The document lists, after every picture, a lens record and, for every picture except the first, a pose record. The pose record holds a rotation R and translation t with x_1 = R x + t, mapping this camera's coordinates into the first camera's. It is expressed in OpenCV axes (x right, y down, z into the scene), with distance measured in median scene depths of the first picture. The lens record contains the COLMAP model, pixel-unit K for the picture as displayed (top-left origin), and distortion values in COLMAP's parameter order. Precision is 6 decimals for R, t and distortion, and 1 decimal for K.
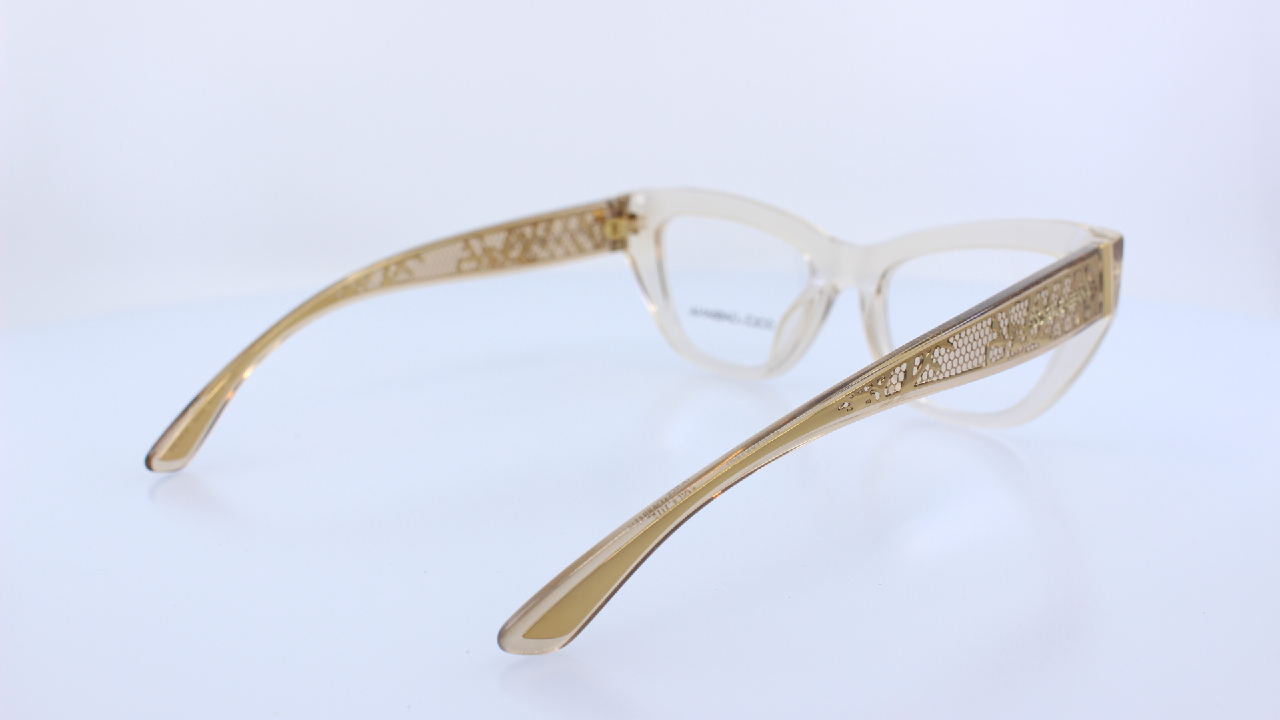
lens RADIAL K [[1299.3, 0, 640.0], [0, 1299.3, 360.0], [0, 0, 1]] dist [-0.152217, 0.000979]
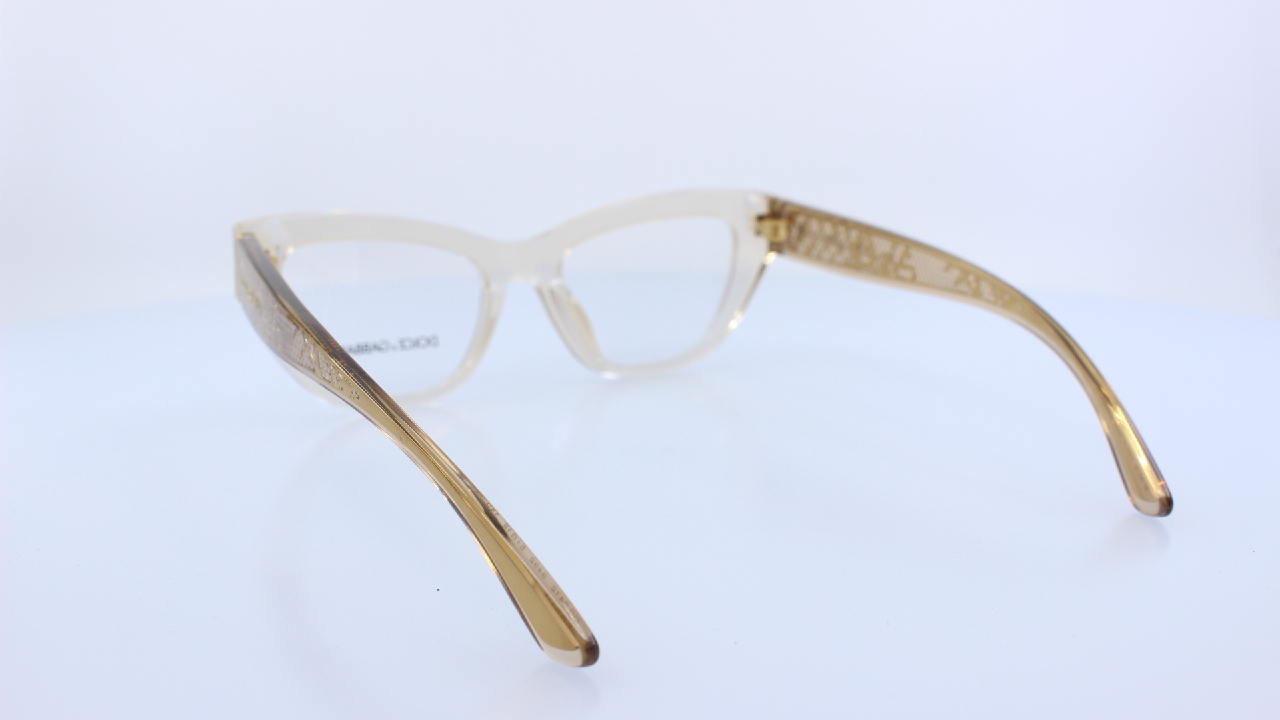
lens RADIAL K [[1299.3, 0, 640.0], [0, 1299.3, 360.0], [0, 0, 1]] dist [-0.152217, 0.000979]
pose [[0.255214, -0.207213, 0.944420, -0.774603], [0.214438, 0.964571, 0.153686, -0.129390], [-0.942805, 0.163297, 0.290606, 0.587802]]
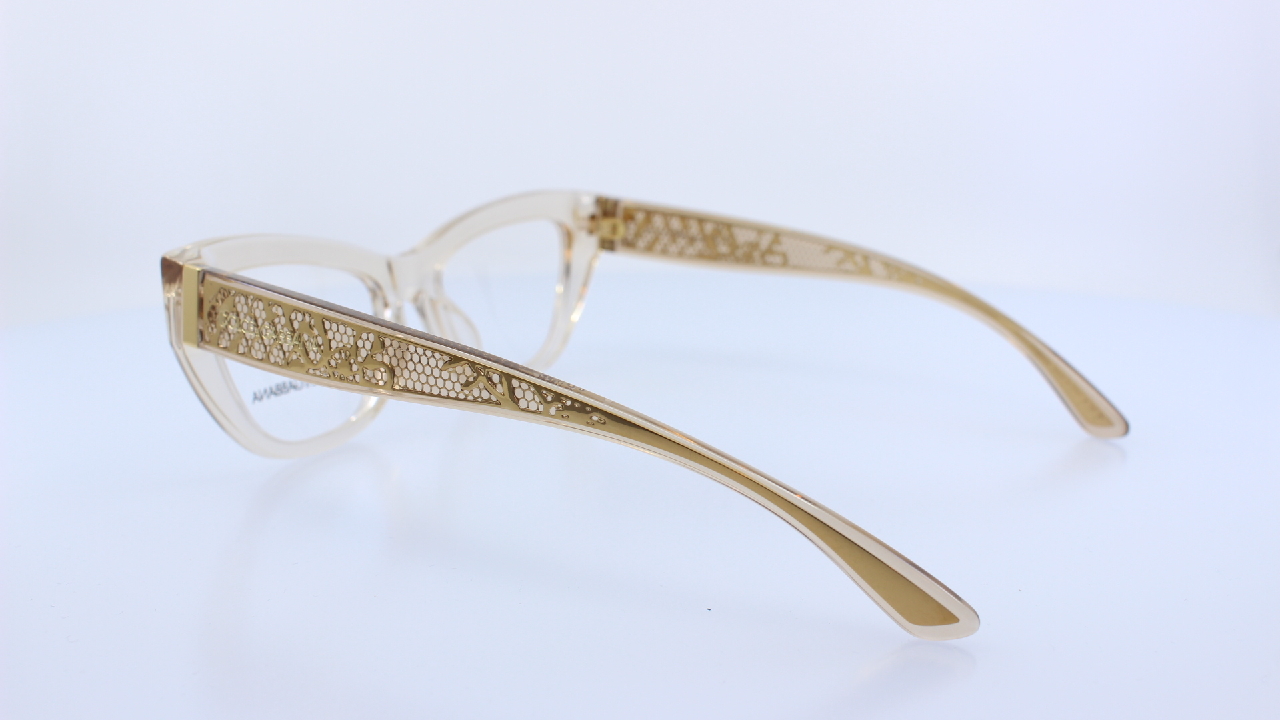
lens RADIAL K [[1299.3, 0, 640.0], [0, 1299.3, 360.0], [0, 0, 1]] dist [-0.152217, 0.000979]
pose [[-0.266588, -0.205181, 0.941717, -0.770570], [0.215160, 0.939750, 0.265661, -0.222104], [-0.939488, 0.273442, -0.206379, 0.996154]]
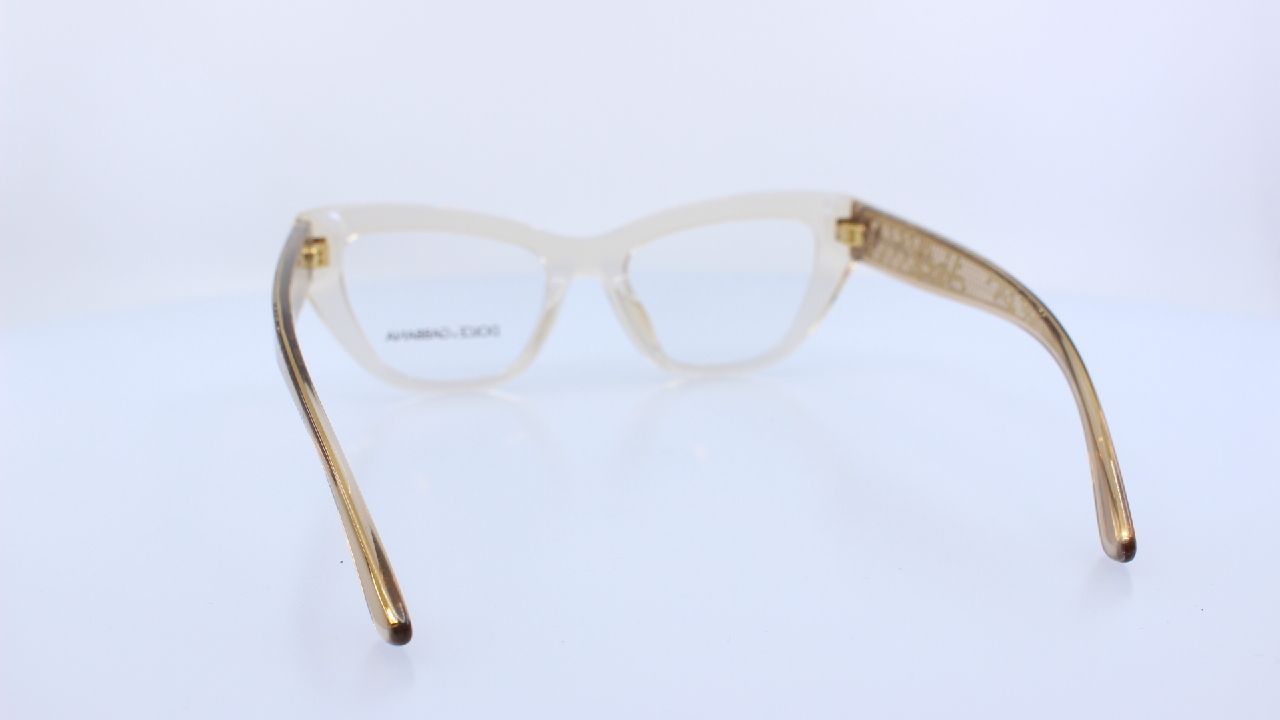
lens RADIAL K [[1299.3, 0, 640.0], [0, 1299.3, 360.0], [0, 0, 1]] dist [-0.152217, 0.000979]
pose [[0.497440, -0.185100, 0.847521, -0.693826], [0.190946, 0.976373, 0.101169, -0.085243], [-0.846223, 0.111505, 0.521031, 0.398694]]
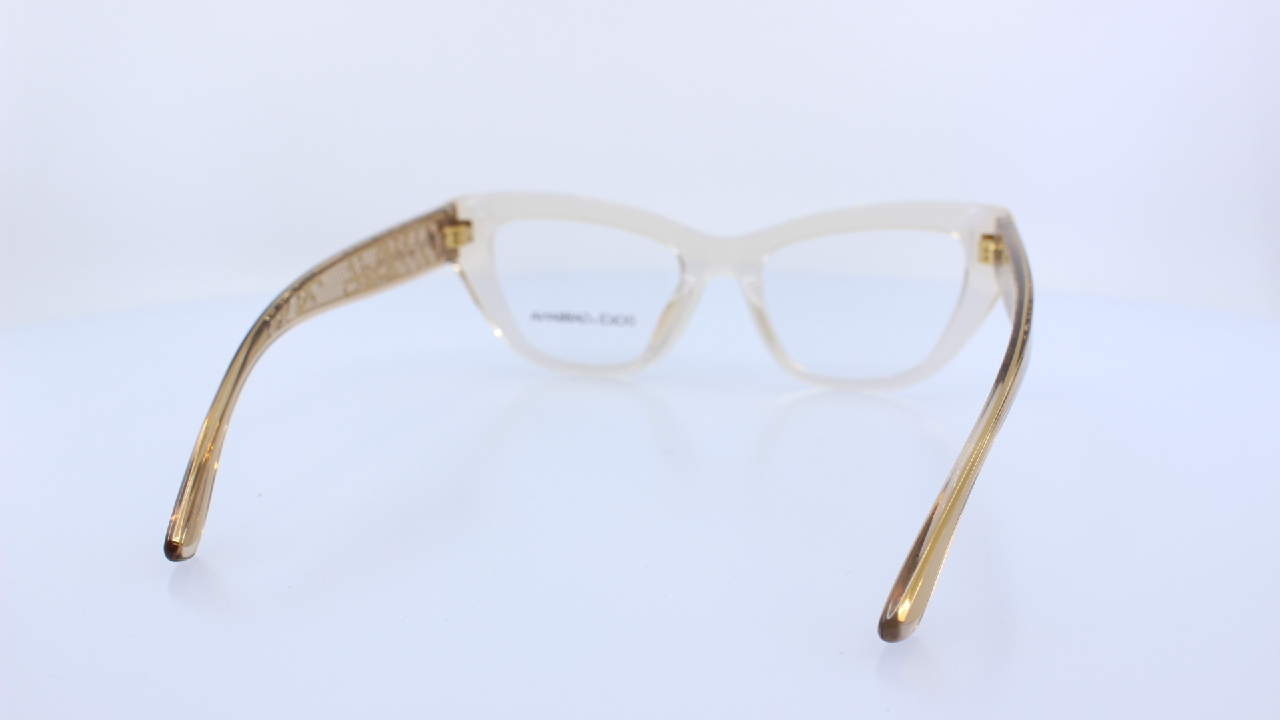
lens RADIAL K [[1299.3, 0, 640.0], [0, 1299.3, 360.0], [0, 0, 1]] dist [-0.152217, 0.000979]
pose [[0.865605, -0.108393, 0.488855, -0.400453], [0.109737, 0.993620, 0.026006, -0.022529], [-0.488555, 0.031134, 0.871978, 0.108229]]
